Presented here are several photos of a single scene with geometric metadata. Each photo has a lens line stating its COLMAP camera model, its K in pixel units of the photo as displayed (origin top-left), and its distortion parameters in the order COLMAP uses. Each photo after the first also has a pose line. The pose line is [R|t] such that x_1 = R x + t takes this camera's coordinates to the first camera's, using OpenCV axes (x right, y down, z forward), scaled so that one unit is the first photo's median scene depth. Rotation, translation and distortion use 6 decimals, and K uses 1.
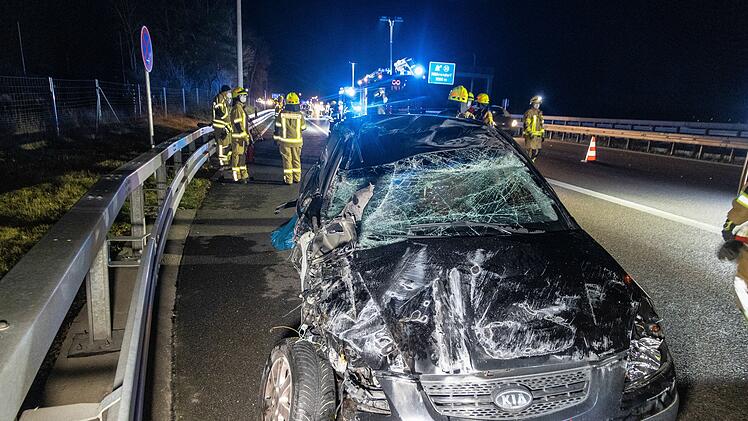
lens RADIAL K [[545.4, 0, 374.0], [0, 545.4, 210.5], [0, 0, 1]] dist [0.055377, -0.004762]
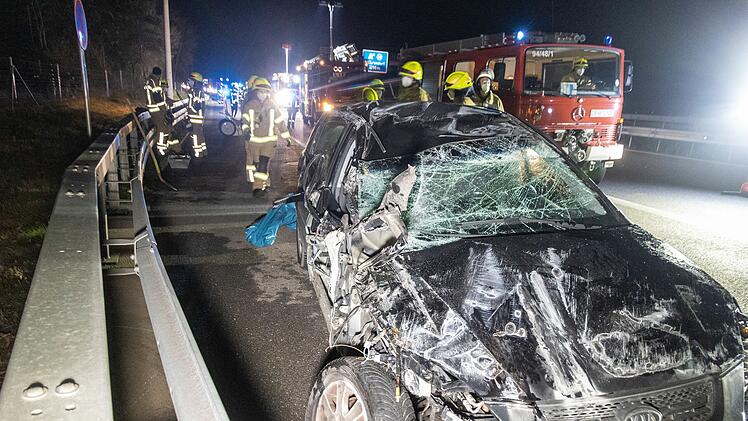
lens RADIAL K [[545.4, 0, 374.0], [0, 545.4, 210.5], [0, 0, 1]] dist [0.055377, -0.004762]
pose [[0.991653, -0.012184, 0.128355, -0.231662], [0.009543, 0.999730, 0.021169, -0.016261], [-0.128578, -0.019767, 0.991502, 0.147888]]
